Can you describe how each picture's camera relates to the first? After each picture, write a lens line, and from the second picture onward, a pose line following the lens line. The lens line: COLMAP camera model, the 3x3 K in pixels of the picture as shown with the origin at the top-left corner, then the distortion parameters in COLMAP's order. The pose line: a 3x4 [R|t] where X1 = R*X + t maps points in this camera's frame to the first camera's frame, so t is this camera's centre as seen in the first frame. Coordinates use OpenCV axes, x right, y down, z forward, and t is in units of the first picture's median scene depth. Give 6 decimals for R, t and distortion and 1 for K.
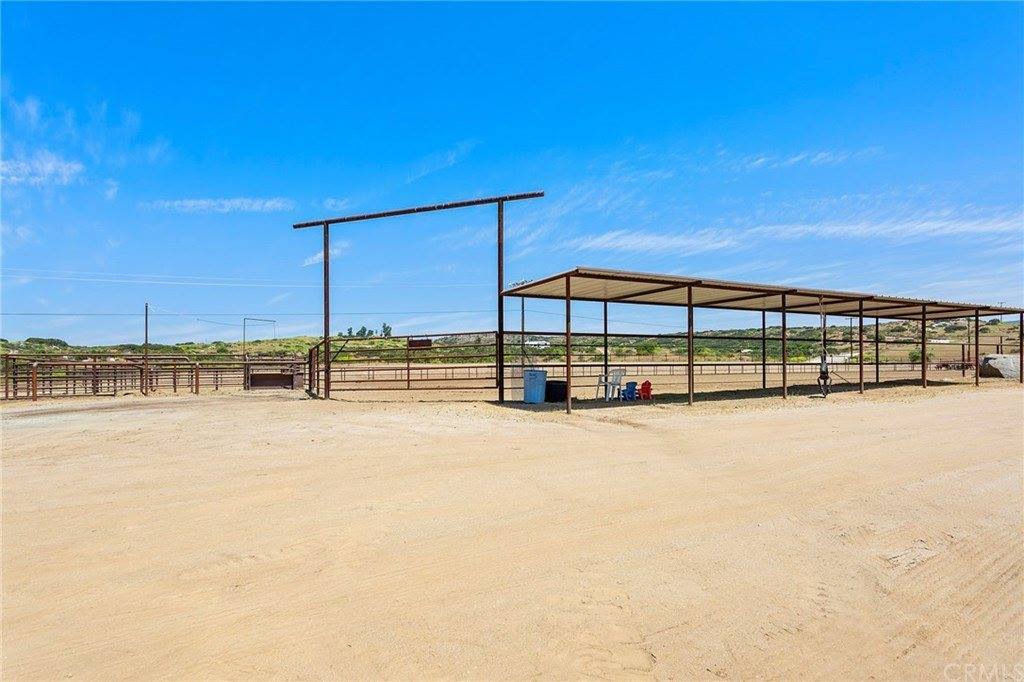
lens RADIAL K [[484.2, 0, 507.1], [0, 484.2, 349.2], [0, 0, 1]] dist [0.005155, 0.000702]
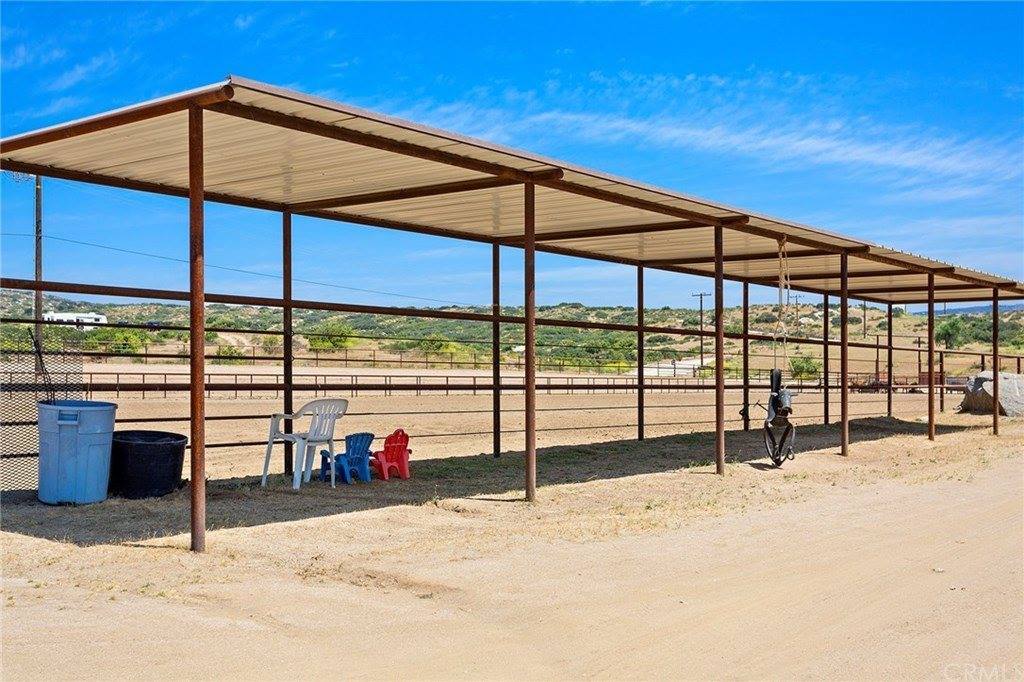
lens RADIAL K [[993.3, 0, 513.7], [0, 993.3, 369.4], [0, 0, 1]] dist [-0.003650, 0.014681]
pose [[0.891198, 0.015535, 0.453348, 0.014977], [-0.030024, 0.999242, 0.024781, -0.003271], [-0.452619, -0.035696, 0.890989, 0.256213]]
